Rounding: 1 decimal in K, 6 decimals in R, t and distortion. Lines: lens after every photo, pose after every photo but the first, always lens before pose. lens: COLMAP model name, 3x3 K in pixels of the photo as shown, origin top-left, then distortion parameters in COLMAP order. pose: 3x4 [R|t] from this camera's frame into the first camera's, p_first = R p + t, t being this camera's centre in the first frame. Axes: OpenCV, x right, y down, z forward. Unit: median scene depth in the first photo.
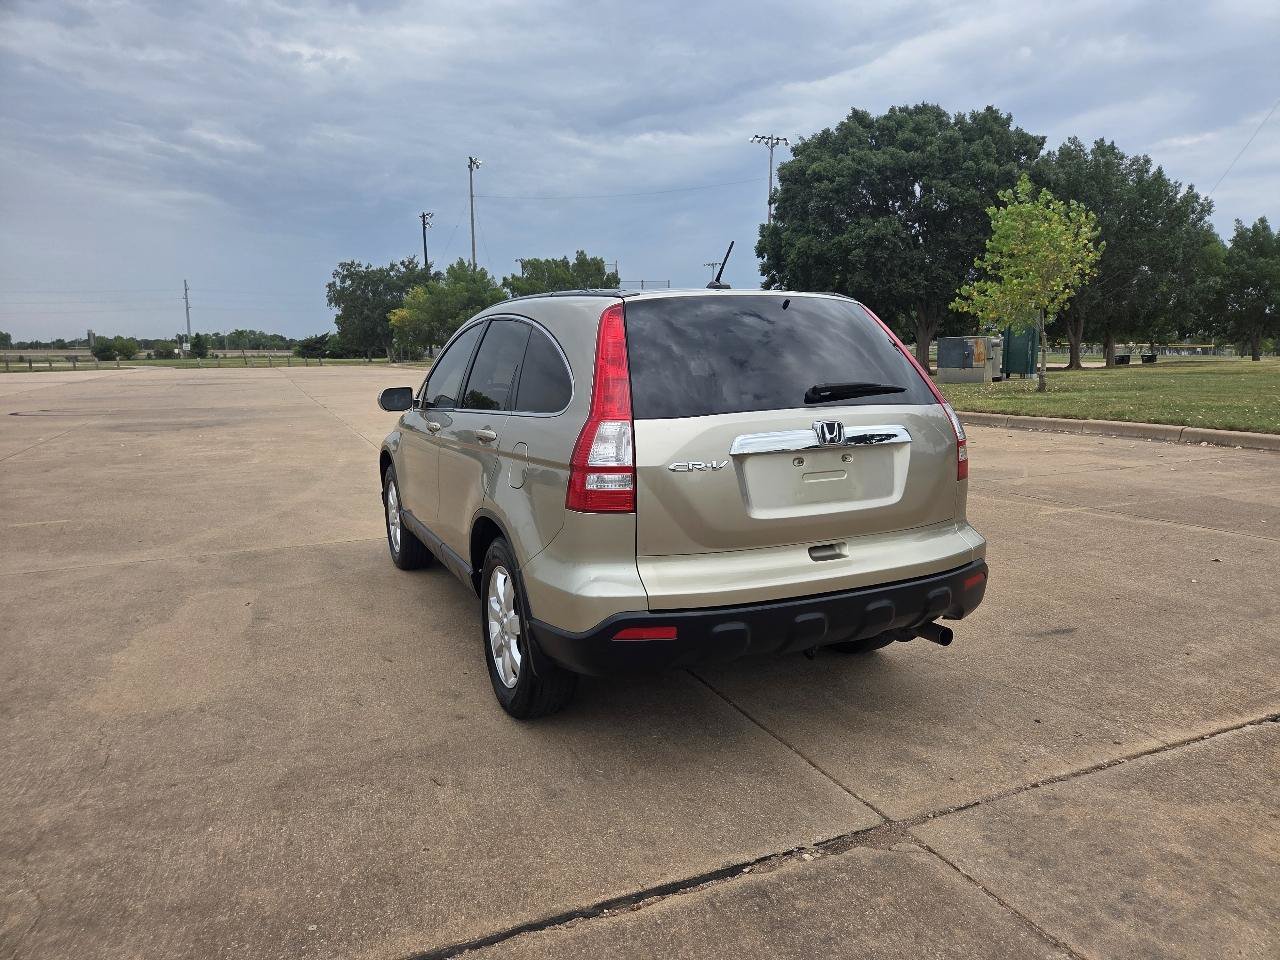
lens RADIAL K [[857.2, 0, 661.7], [0, 857.2, 487.0], [0, 0, 1]] dist [0.060800, -0.055589]
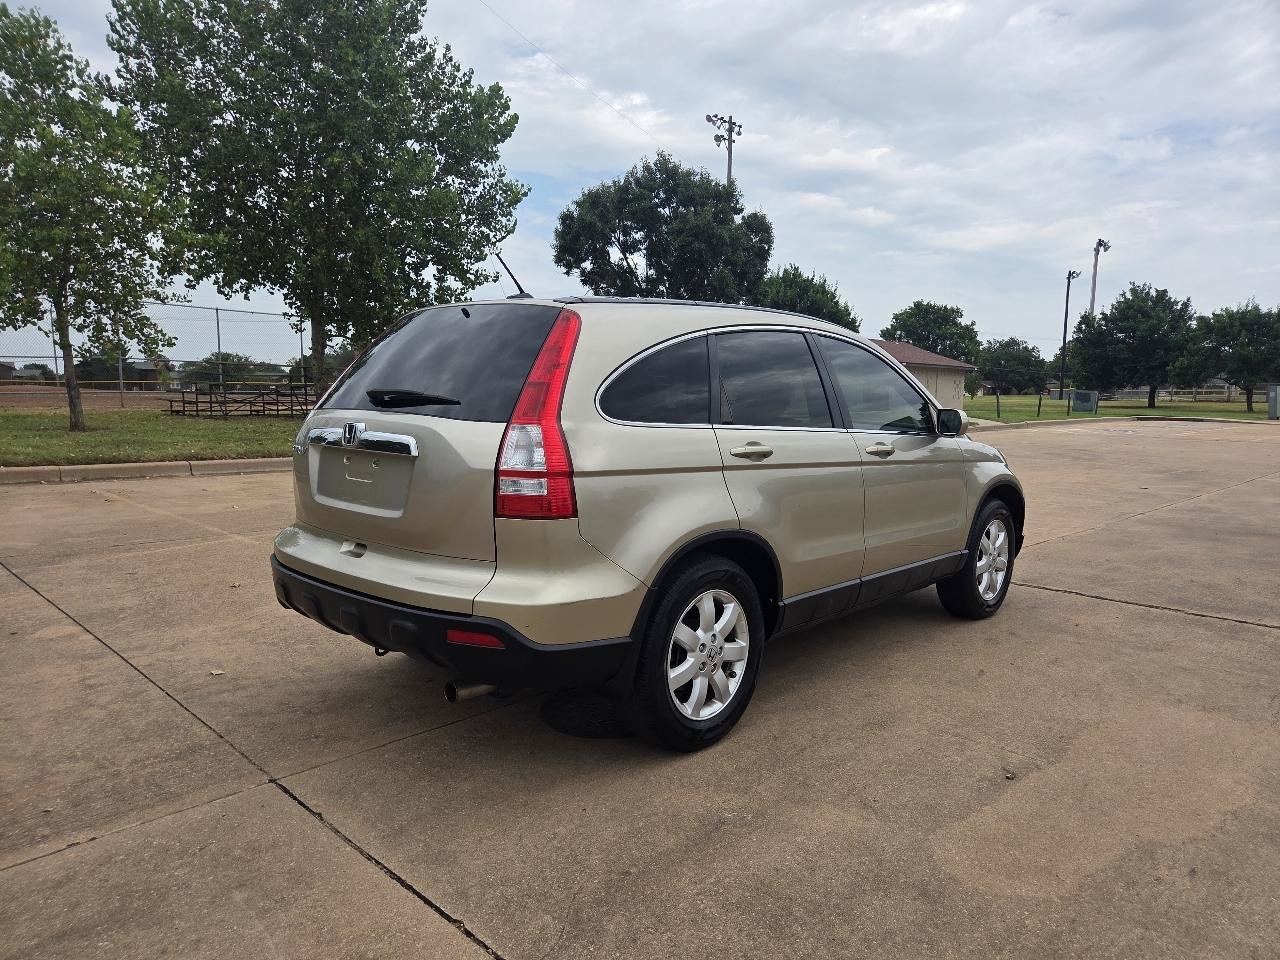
lens RADIAL K [[847.2, 0, 653.0], [0, 847.2, 487.3], [0, 0, 1]] dist [0.062467, -0.054219]
pose [[-0.355400, -0.099313, 0.929423, -0.863357], [0.132784, 0.978891, 0.155374, -0.173652], [-0.925235, 0.178632, -0.334711, 1.308721]]
